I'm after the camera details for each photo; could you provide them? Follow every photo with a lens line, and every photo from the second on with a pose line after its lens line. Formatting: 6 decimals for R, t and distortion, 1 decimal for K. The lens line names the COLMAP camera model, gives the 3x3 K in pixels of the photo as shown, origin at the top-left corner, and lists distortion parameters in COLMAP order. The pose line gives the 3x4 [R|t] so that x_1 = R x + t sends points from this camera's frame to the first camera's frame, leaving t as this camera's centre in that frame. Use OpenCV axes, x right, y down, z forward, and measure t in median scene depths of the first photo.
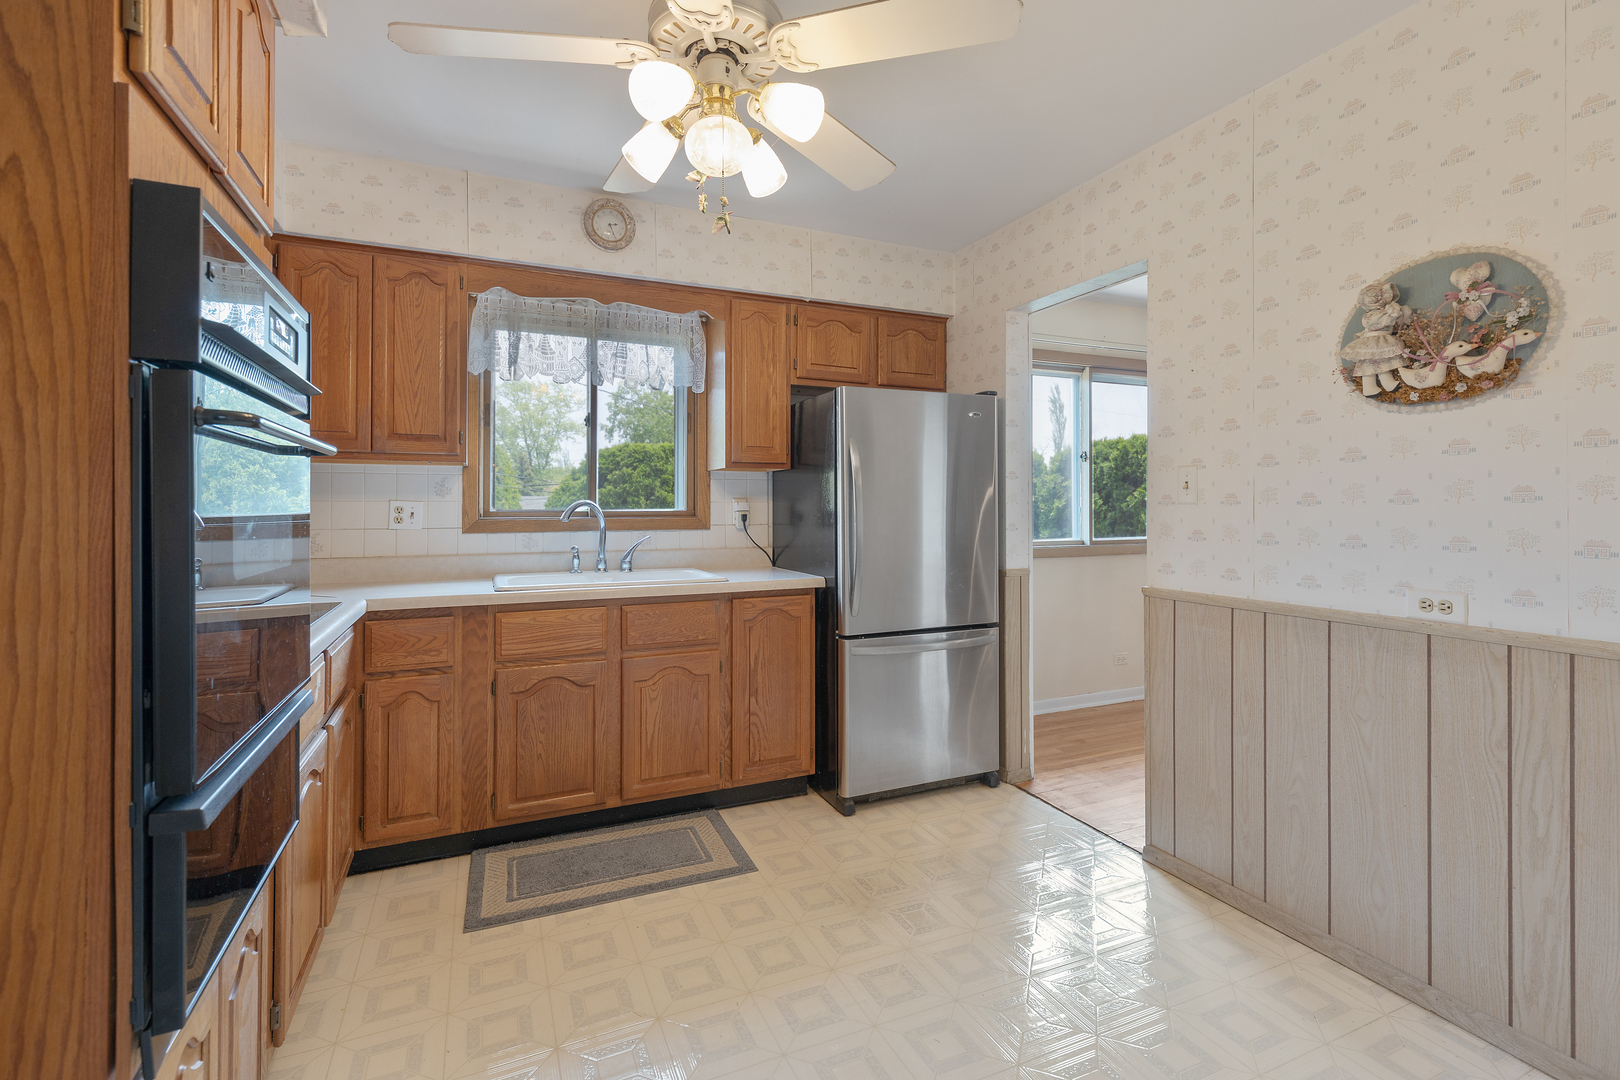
lens RADIAL K [[730.5, 0, 825.7], [0, 730.5, 515.7], [0, 0, 1]] dist [0.002807, -0.000875]
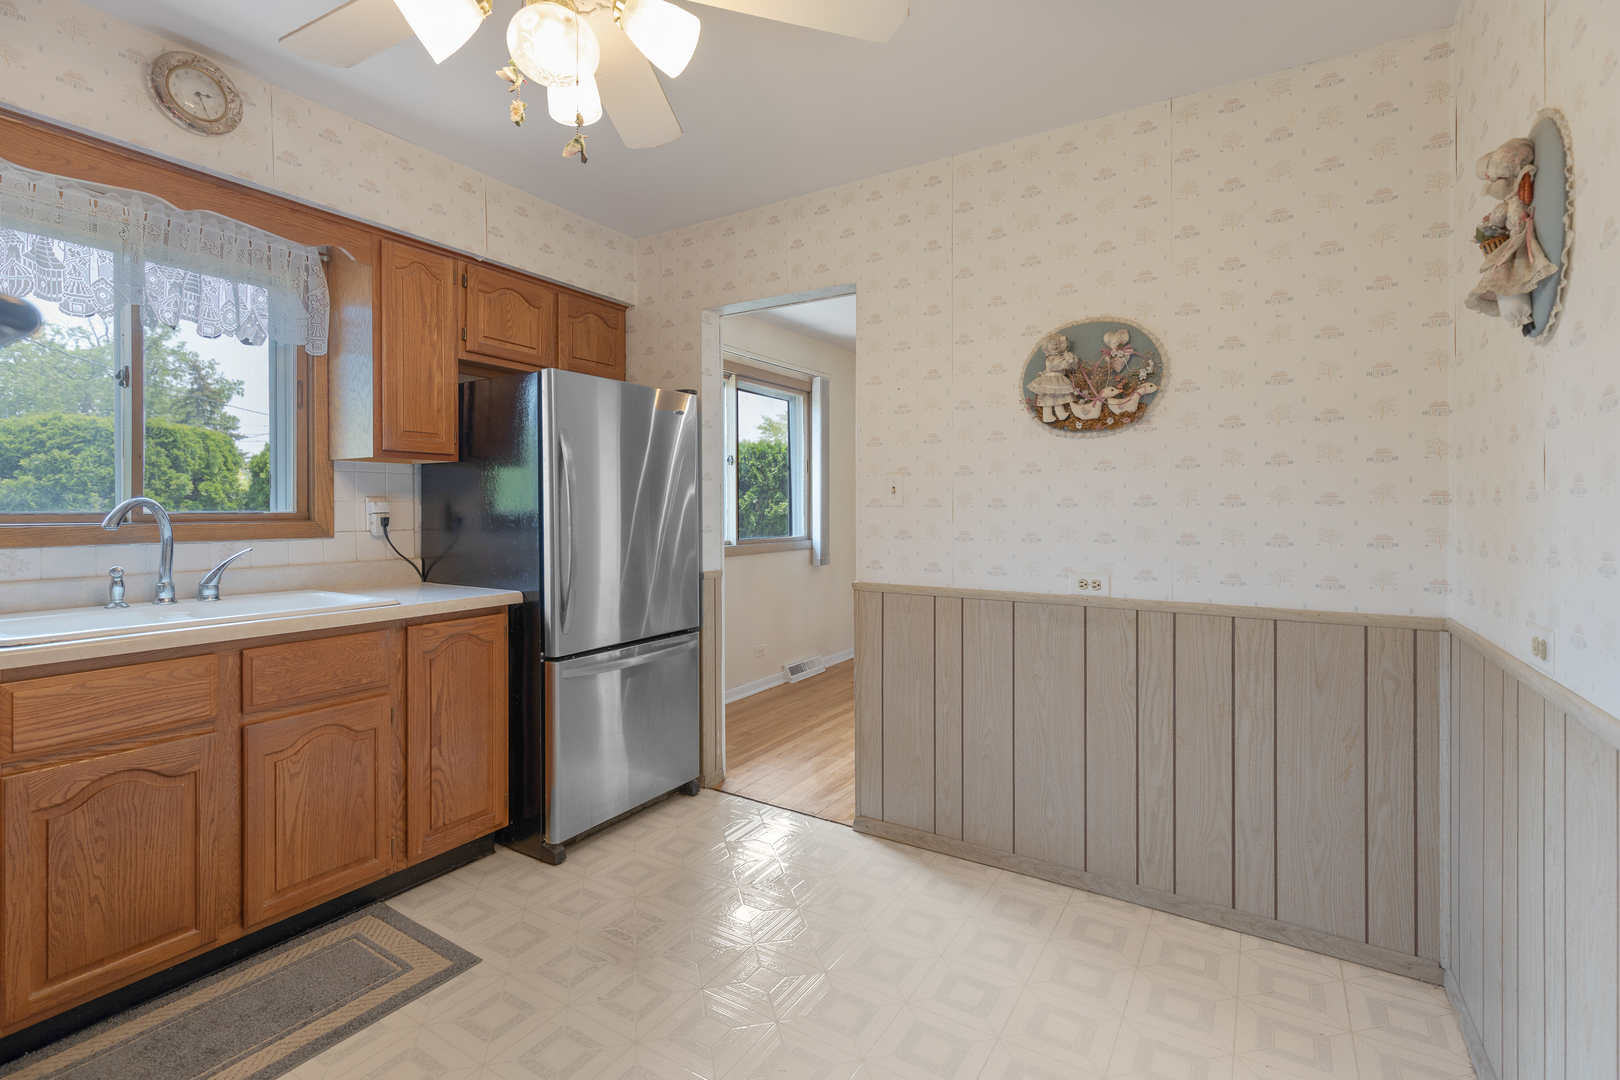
lens RADIAL K [[730.5, 0, 825.7], [0, 730.5, 515.7], [0, 0, 1]] dist [0.002807, -0.000875]
pose [[0.832201, -0.004217, 0.554458, -0.205042], [0.004189, 0.999990, 0.001319, -0.003278], [-0.554458, 0.001225, 0.832211, 0.112012]]
